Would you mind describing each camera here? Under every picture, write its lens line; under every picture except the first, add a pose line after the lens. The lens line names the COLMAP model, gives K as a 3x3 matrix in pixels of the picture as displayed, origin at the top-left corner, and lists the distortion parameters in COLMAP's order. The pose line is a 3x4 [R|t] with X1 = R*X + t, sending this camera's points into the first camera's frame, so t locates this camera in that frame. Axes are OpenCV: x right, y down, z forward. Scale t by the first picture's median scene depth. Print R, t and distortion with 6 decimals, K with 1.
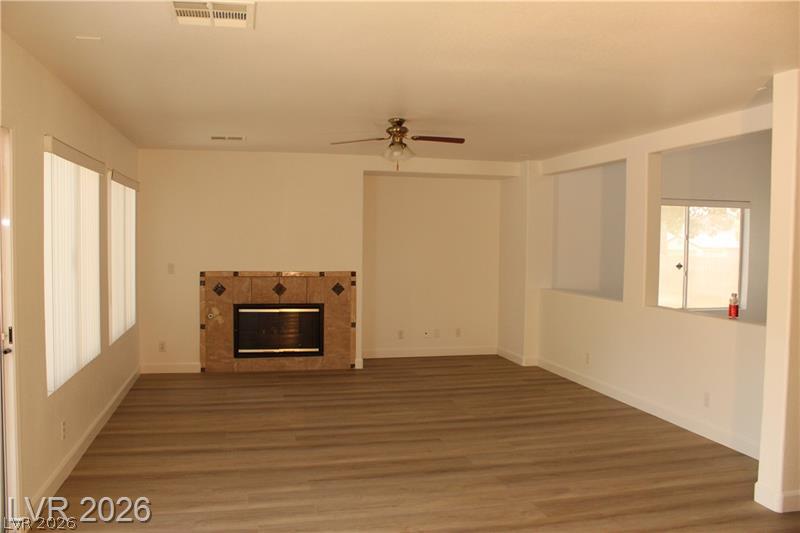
lens RADIAL K [[675.1, 0, 402.1], [0, 675.1, 264.5], [0, 0, 1]] dist [-0.168798, 0.128555]
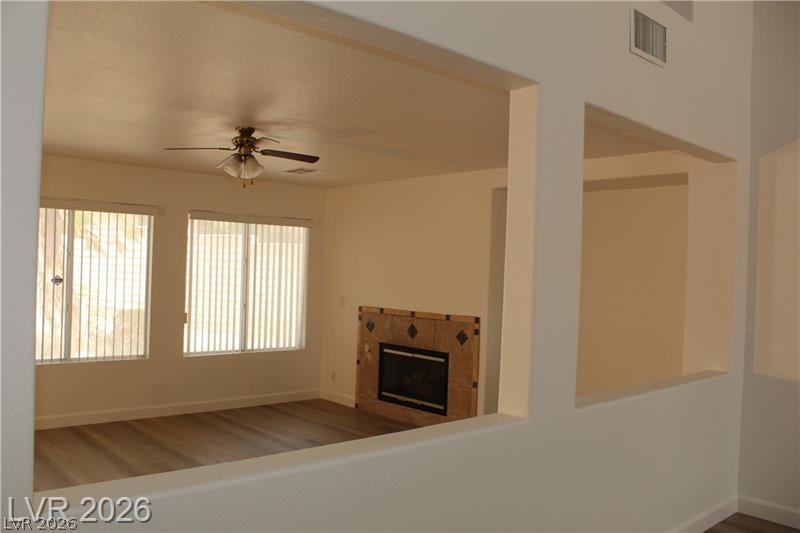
lens RADIAL K [[675.1, 0, 400.8], [0, 675.1, 268.9], [0, 0, 1]] dist [-0.168798, 0.128555]
pose [[0.484830, 0.004201, -0.874598, 0.592215], [-0.052563, 0.998321, -0.024343, -0.022929], [0.873027, 0.057774, 0.484237, 0.555079]]
